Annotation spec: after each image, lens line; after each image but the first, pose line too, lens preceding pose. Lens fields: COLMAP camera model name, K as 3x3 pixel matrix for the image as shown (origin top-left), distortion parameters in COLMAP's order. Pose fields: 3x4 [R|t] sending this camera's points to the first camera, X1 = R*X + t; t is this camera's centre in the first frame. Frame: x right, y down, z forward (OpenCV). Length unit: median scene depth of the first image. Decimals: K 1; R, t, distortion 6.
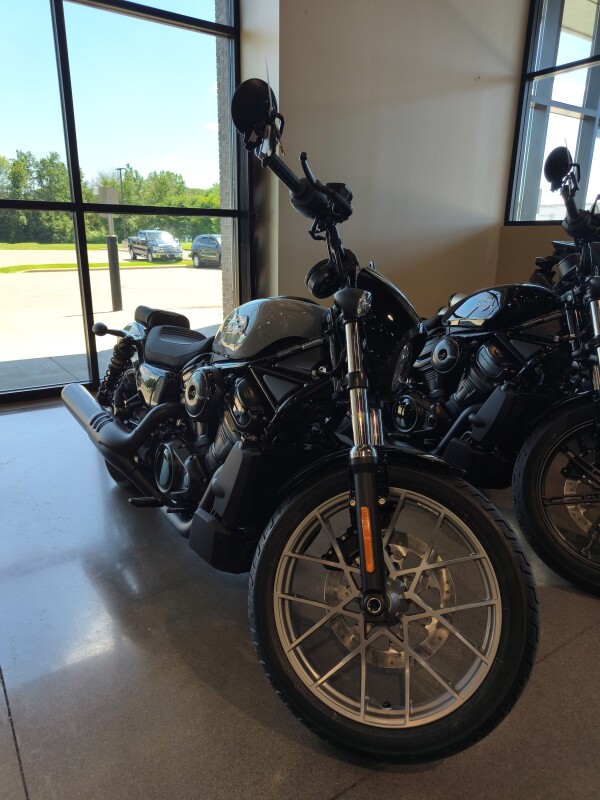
lens RADIAL K [[563.2, 0, 300.0], [0, 563.2, 402.1], [0, 0, 1]] dist [0.007736, 0.007439]
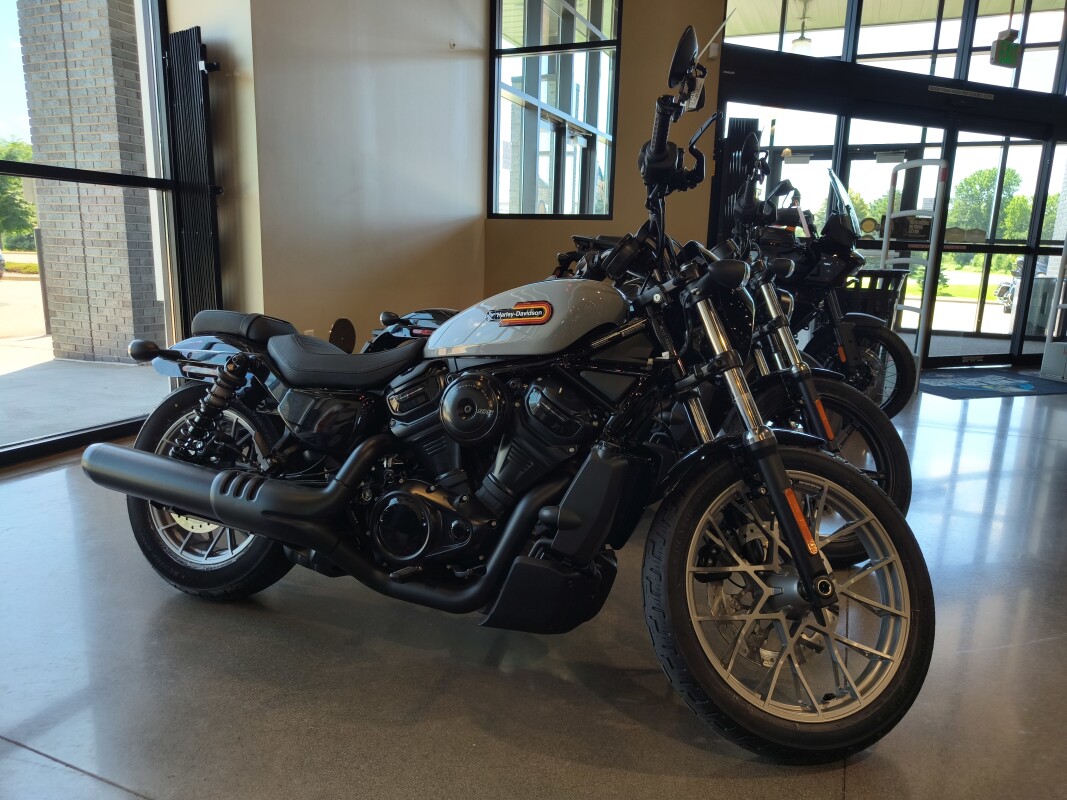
lens RADIAL K [[751.2, 0, 534.8], [0, 751.2, 398.0], [0, 0, 1]] dist [0.007736, 0.007439]
pose [[0.834224, -0.096624, 0.542894, -0.281628], [0.137802, 0.989821, -0.035581, 0.007271], [-0.533930, 0.104495, 0.839047, 0.051599]]
